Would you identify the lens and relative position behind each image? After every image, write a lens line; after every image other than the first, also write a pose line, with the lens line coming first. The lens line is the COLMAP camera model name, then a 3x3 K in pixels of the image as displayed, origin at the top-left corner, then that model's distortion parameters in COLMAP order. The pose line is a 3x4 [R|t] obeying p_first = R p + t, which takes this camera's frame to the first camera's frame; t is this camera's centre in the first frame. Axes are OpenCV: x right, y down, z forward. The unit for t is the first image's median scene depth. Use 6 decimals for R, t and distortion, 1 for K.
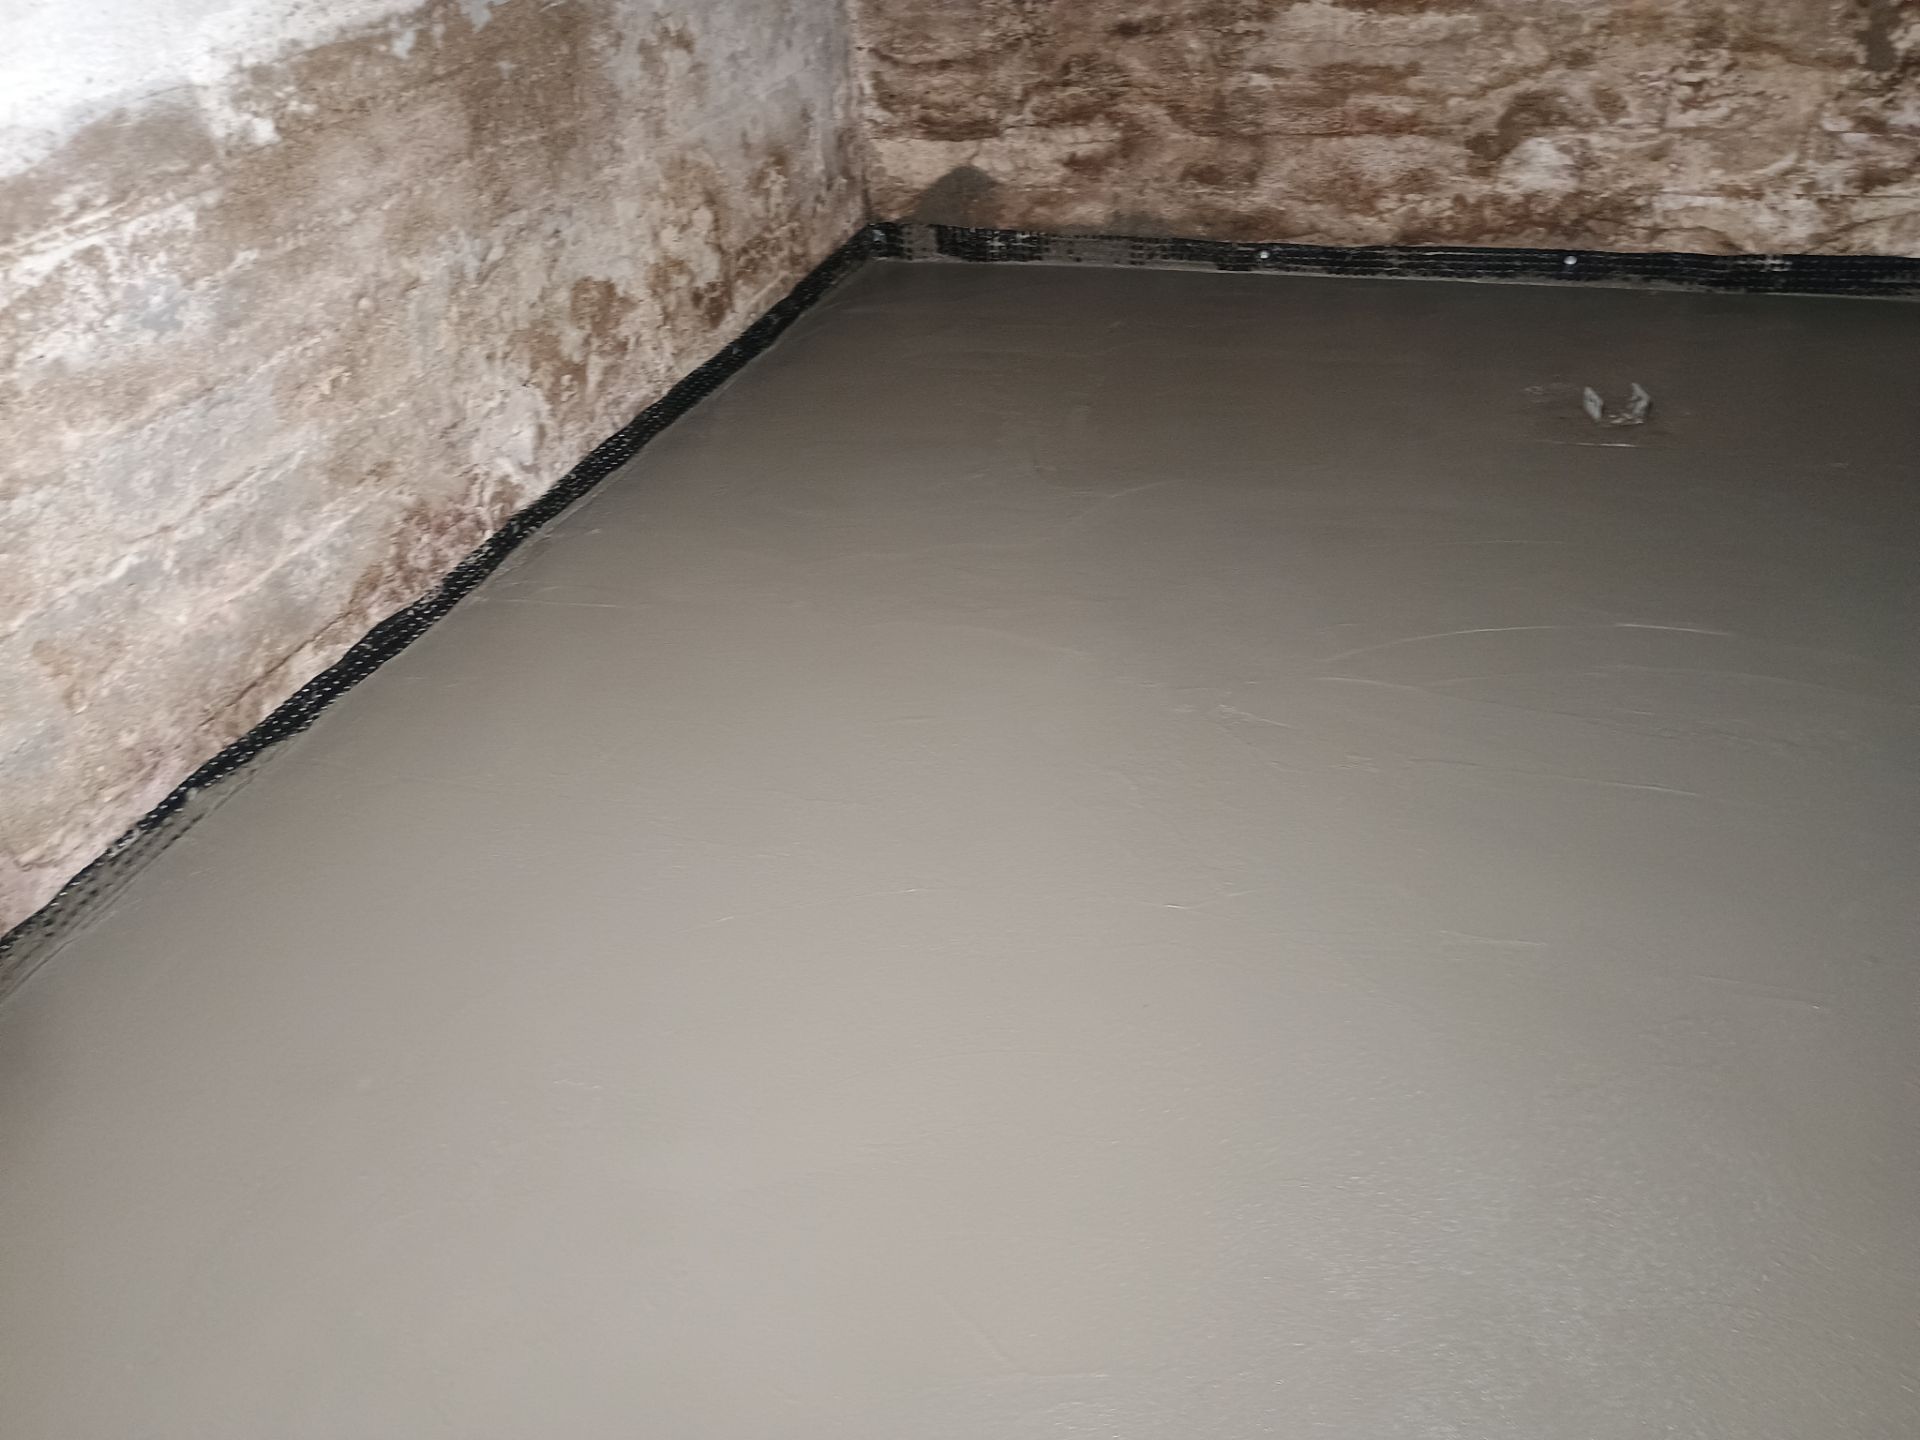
lens RADIAL K [[1656.1, 0, 968.5], [0, 1656.1, 716.0], [0, 0, 1]] dist [0.063953, -0.085751]
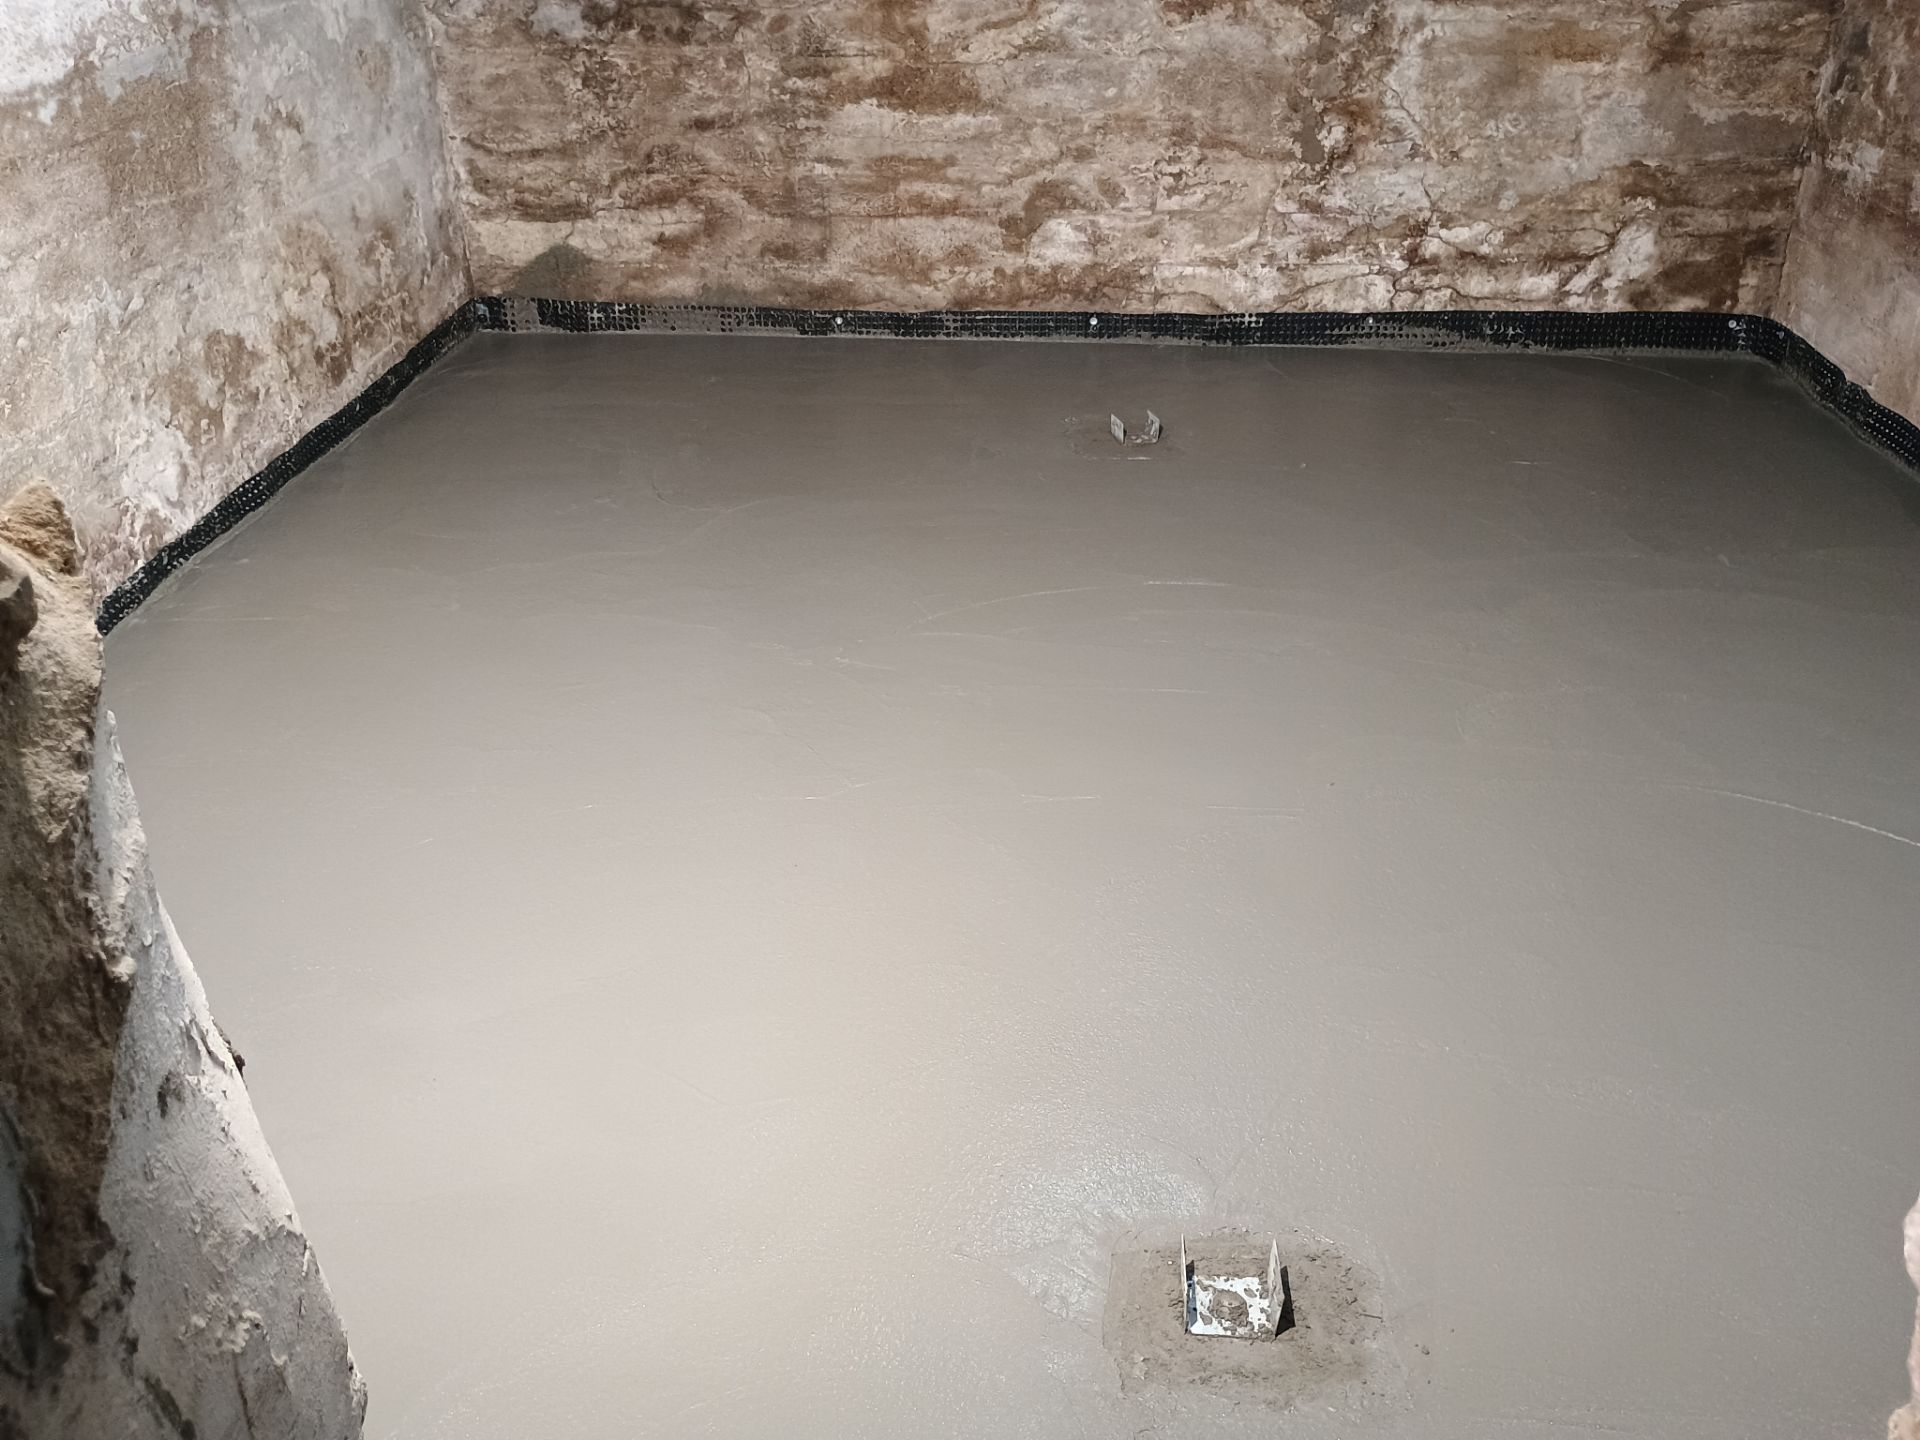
lens RADIAL K [[1656.1, 0, 975.7], [0, 1656.1, 714.1], [0, 0, 1]] dist [0.063953, -0.085751]
pose [[0.968836, -0.071424, 0.237182, -0.021863], [0.086630, 0.994759, -0.054309, 0.063580], [-0.232060, 0.073164, 0.969946, -0.108792]]
